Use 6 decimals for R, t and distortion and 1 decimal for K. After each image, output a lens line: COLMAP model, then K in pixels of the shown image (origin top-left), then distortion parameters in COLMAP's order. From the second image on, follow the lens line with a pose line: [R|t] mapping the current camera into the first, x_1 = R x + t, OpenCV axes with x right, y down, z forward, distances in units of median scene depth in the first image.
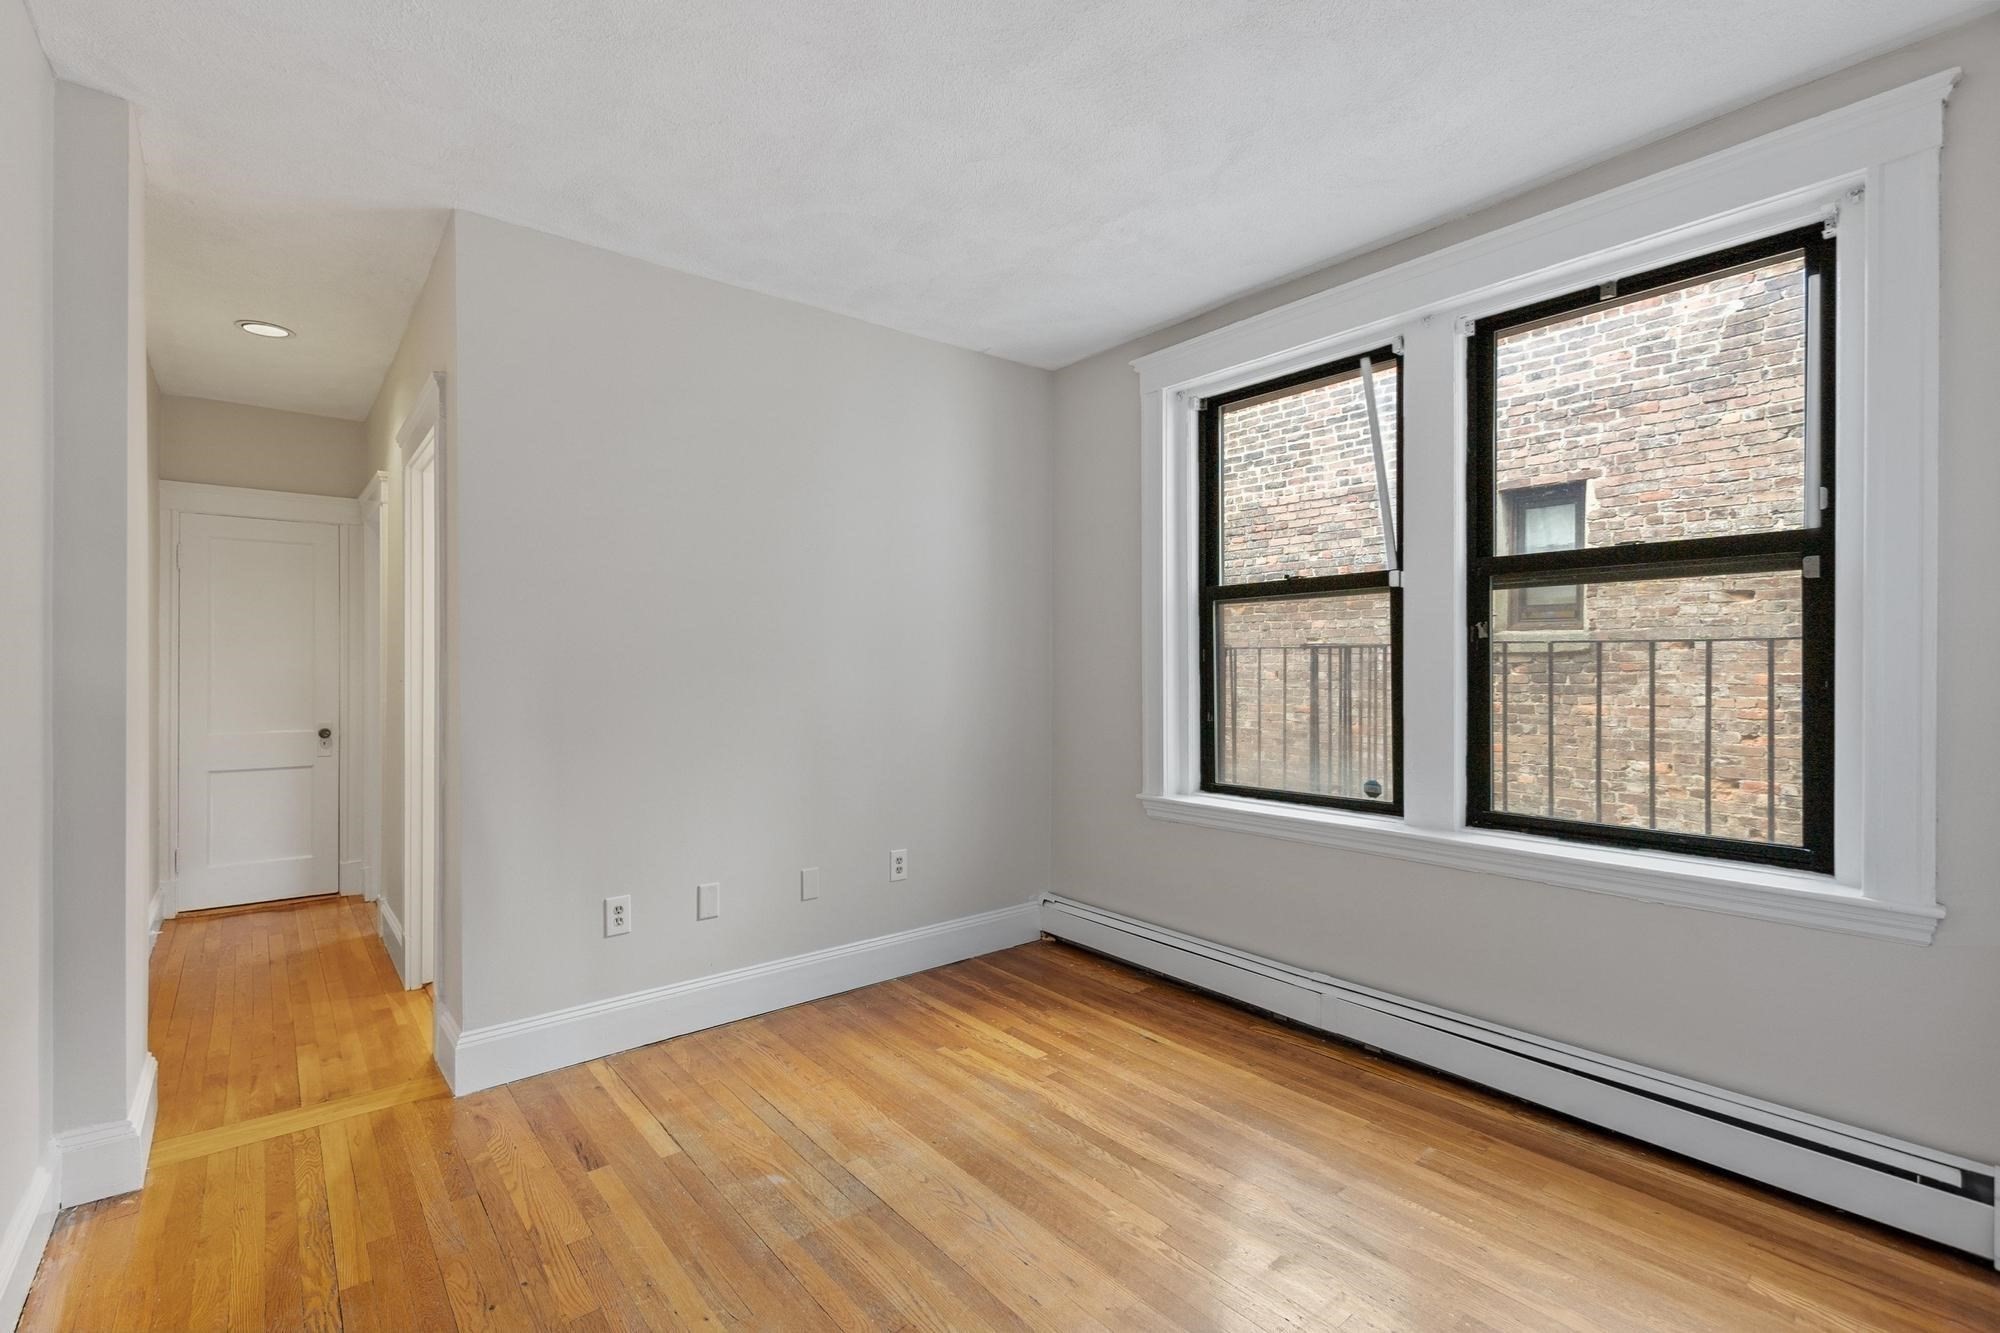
lens RADIAL K [[873.2, 0, 947.1], [0, 873.2, 660.0], [0, 0, 1]] dist [0.002743, 0.000023]
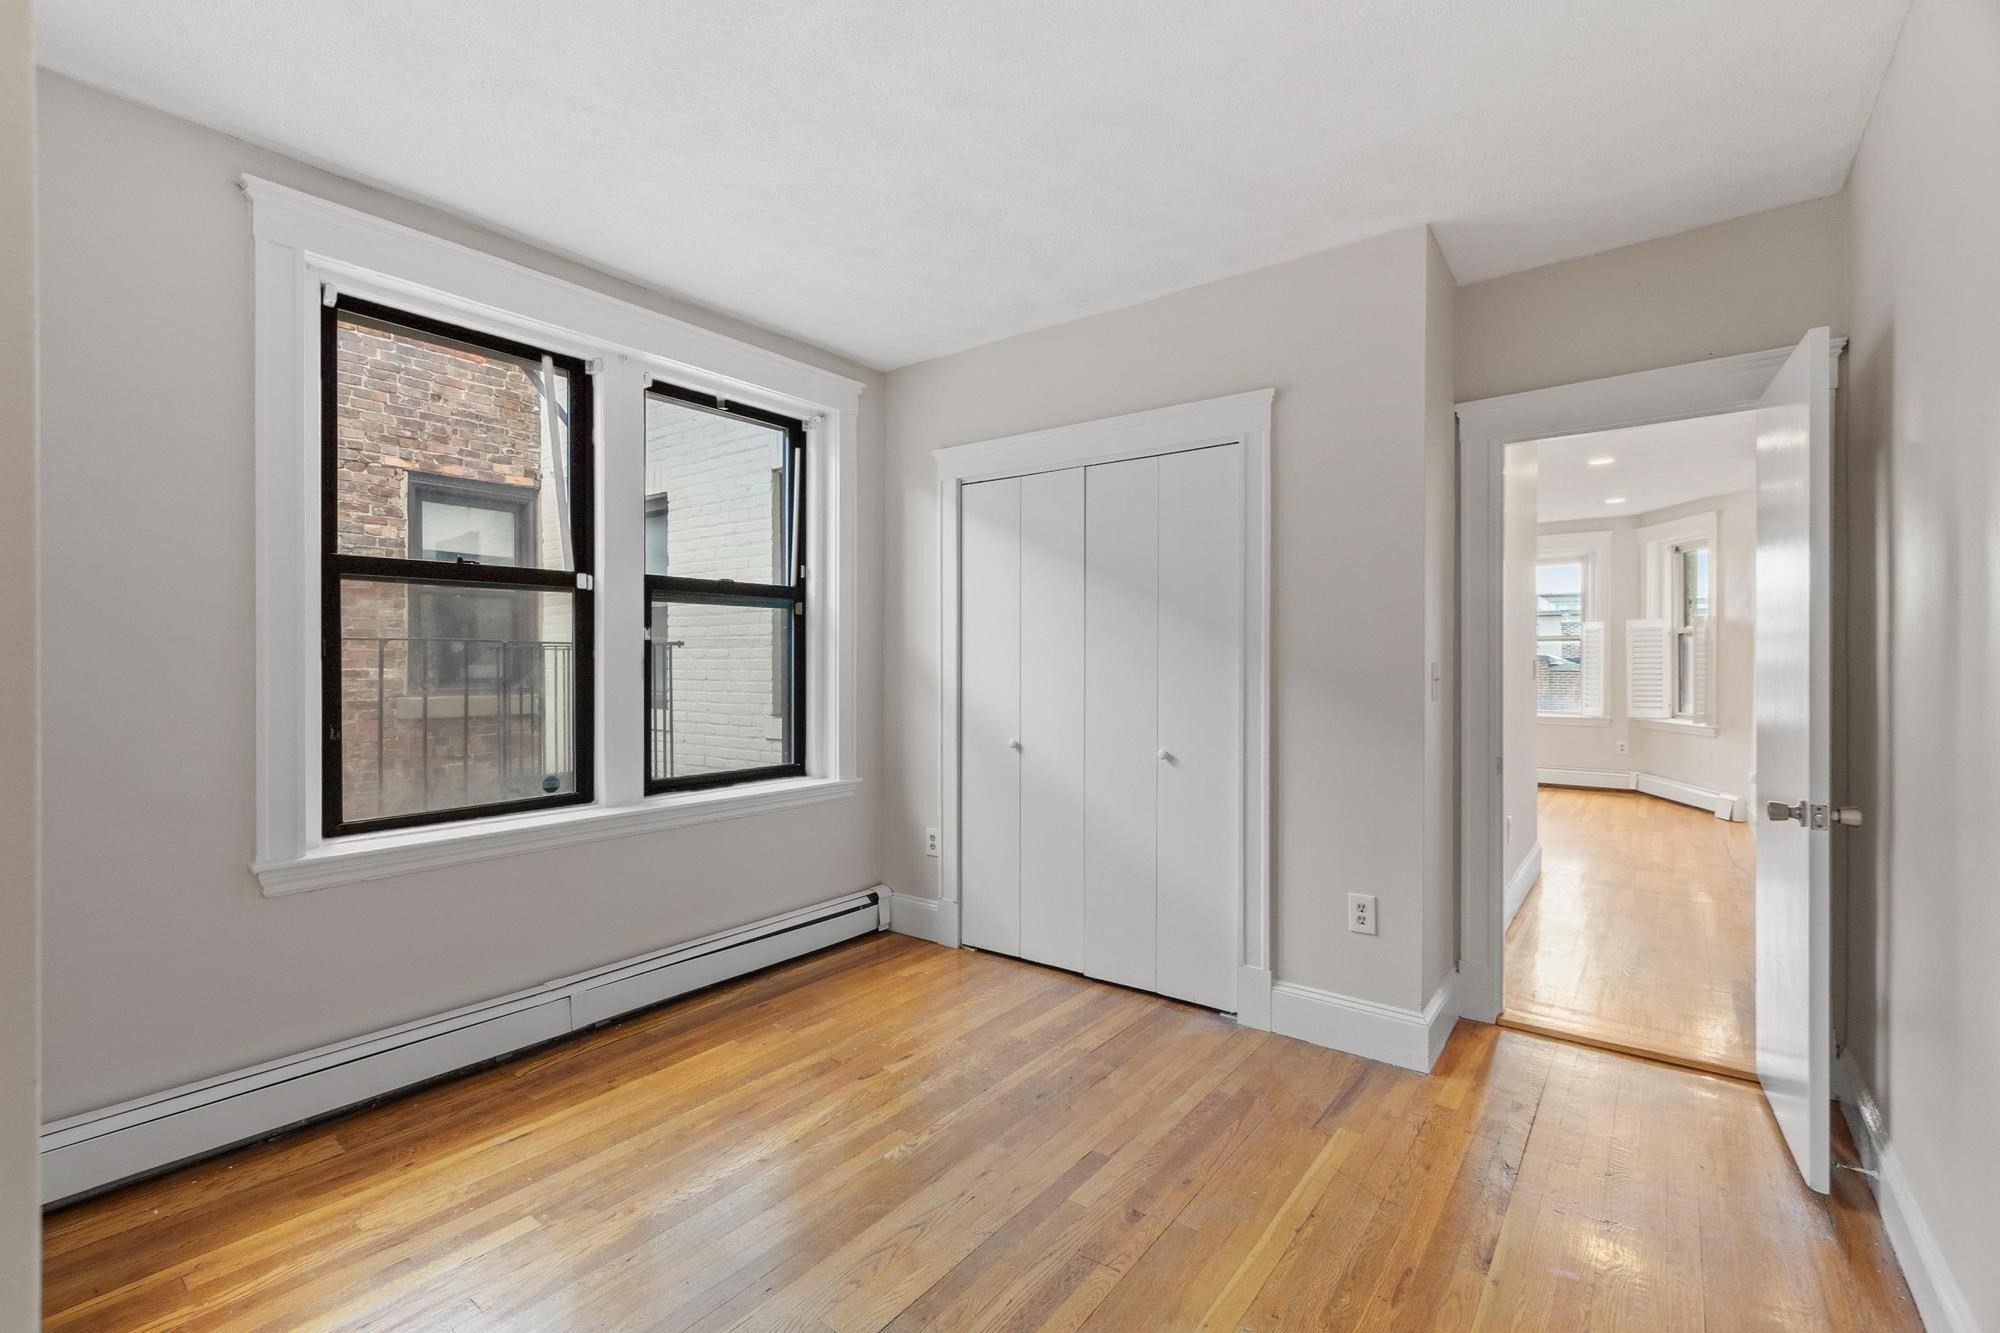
lens RADIAL K [[873.2, 0, 947.1], [0, 873.2, 660.0], [0, 0, 1]] dist [0.002743, 0.000023]
pose [[-0.212026, 0.004044, 0.977256, -0.647584], [-0.004824, 0.999975, -0.005185, 0.006606], [-0.977252, -0.005813, -0.212002, 0.825272]]
